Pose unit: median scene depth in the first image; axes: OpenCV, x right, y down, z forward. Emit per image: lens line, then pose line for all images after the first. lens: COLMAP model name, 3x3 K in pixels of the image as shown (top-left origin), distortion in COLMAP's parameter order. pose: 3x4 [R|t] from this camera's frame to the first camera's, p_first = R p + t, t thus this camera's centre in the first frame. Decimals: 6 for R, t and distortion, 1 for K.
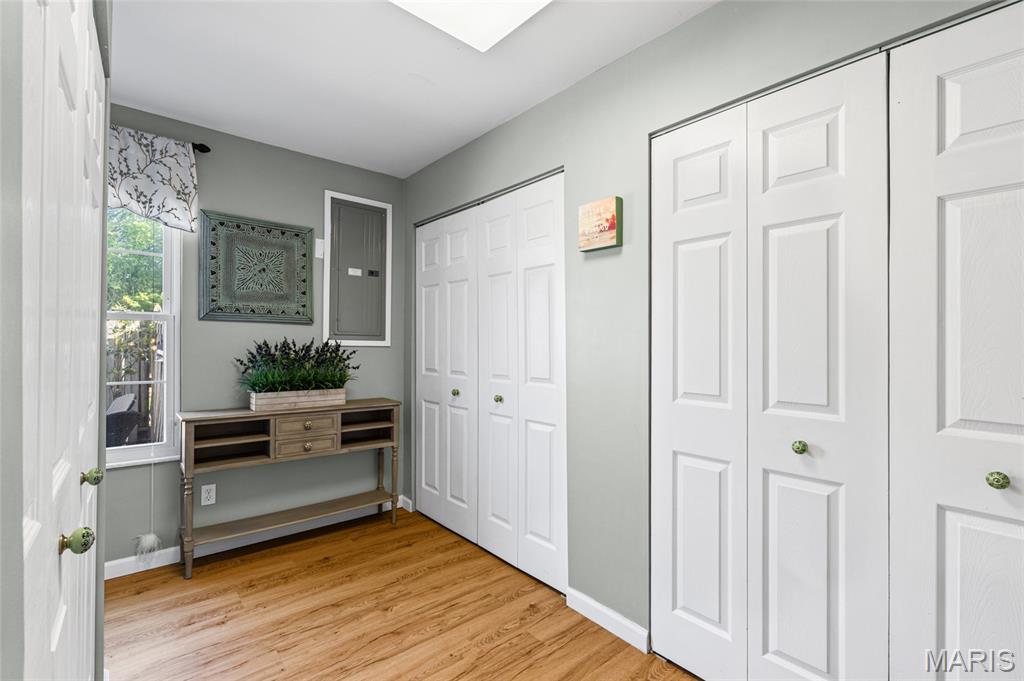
lens RADIAL K [[464.0, 0, 519.2], [0, 464.0, 342.3], [0, 0, 1]] dist [-0.003820, -0.000122]
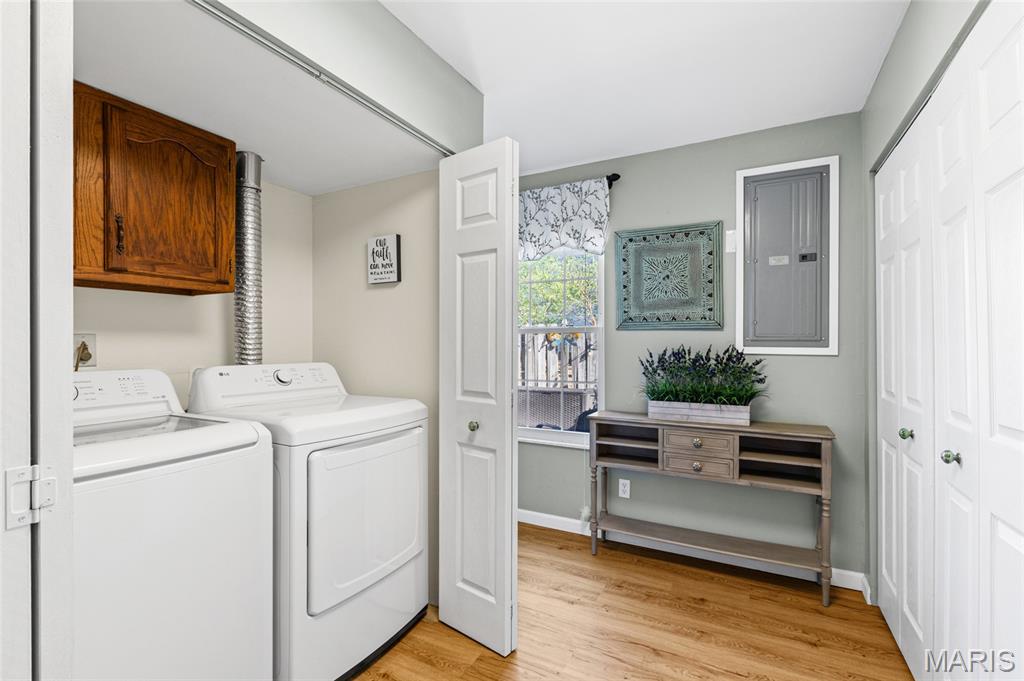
lens RADIAL K [[464.0, 0, 515.4], [0, 464.0, 346.8], [0, 0, 1]] dist [-0.003820, -0.000122]
pose [[0.348274, -0.008385, -0.937355, 0.267085], [0.001500, 0.999964, -0.008388, 0.001294], [0.937392, 0.001516, 0.348273, 0.361441]]
